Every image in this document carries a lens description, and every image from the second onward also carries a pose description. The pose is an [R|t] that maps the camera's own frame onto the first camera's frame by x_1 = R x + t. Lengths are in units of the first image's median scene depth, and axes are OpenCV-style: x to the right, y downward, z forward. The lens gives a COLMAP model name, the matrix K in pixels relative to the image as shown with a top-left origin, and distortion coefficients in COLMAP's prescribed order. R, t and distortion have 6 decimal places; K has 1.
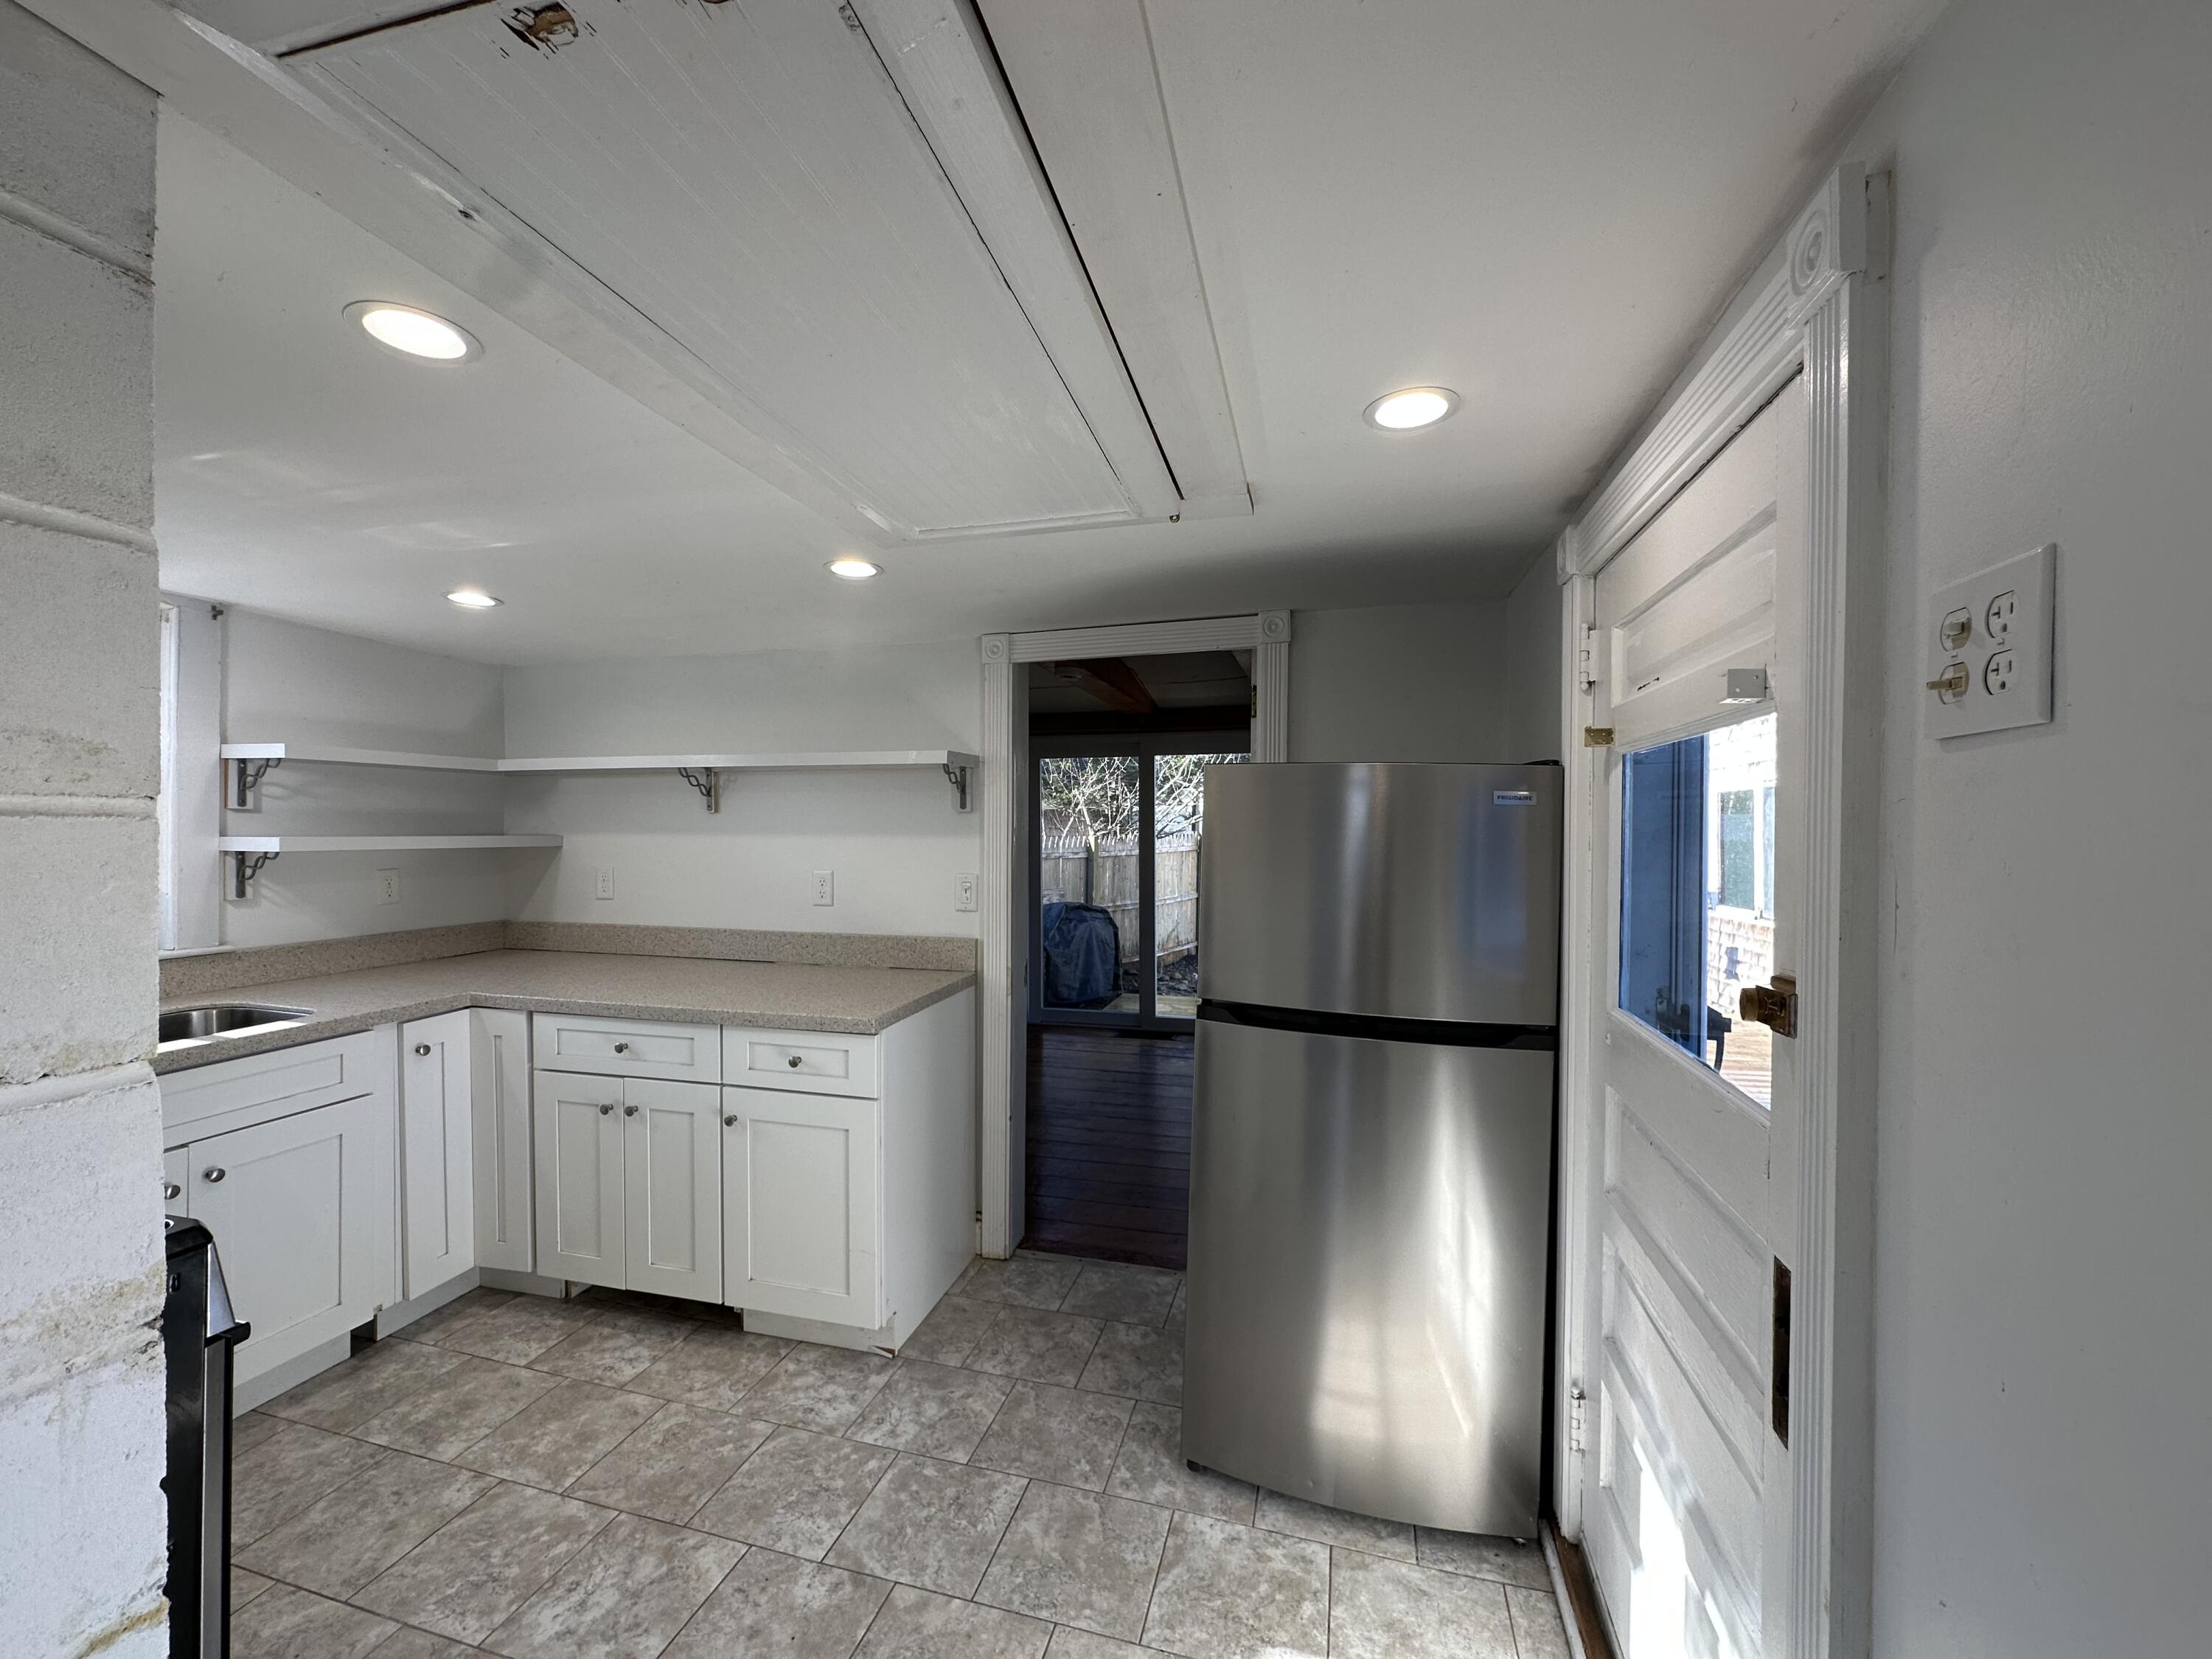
lens RADIAL K [[872.1, 0, 1105.0], [0, 872.1, 836.6], [0, 0, 1]] dist [-0.008462, -0.000373]
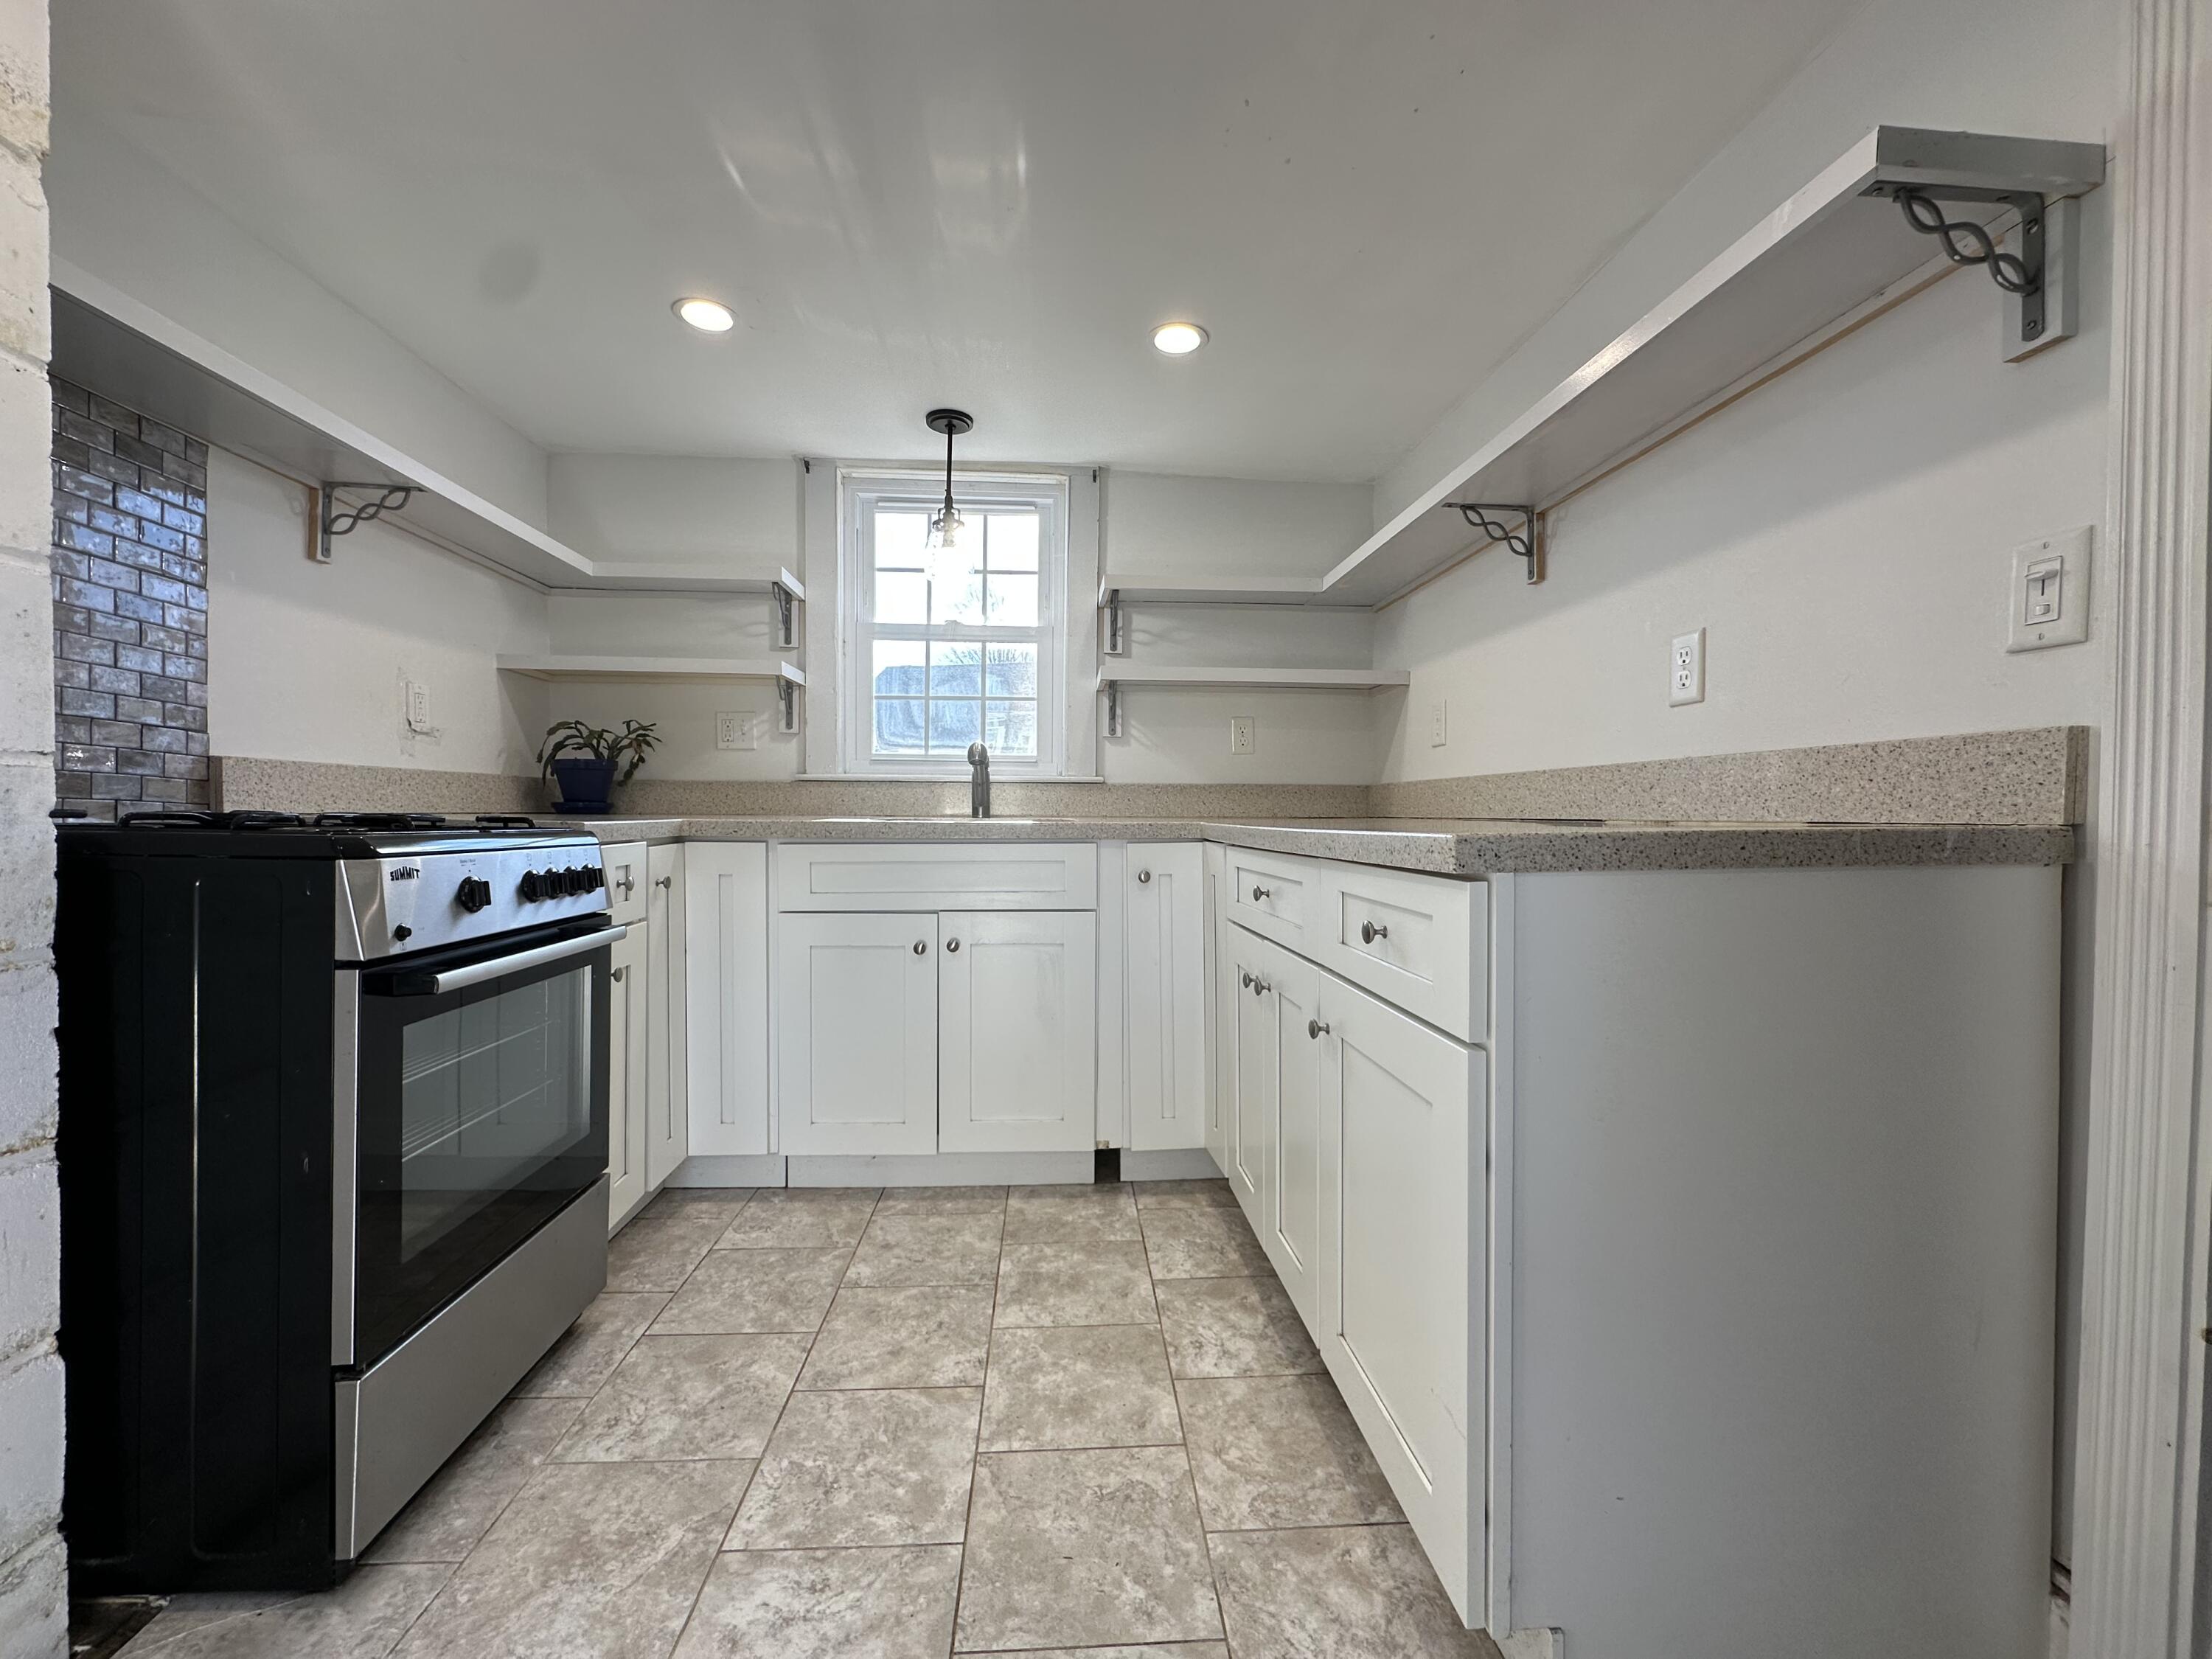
lens RADIAL K [[872.1, 0, 1105.0], [0, 872.1, 836.6], [0, 0, 1]] dist [-0.008462, -0.000373]
pose [[0.321087, 0.021020, -0.946816, 0.048376], [-0.017257, 0.999718, 0.016342, 0.197845], [0.946892, 0.011092, 0.321359, 0.694734]]
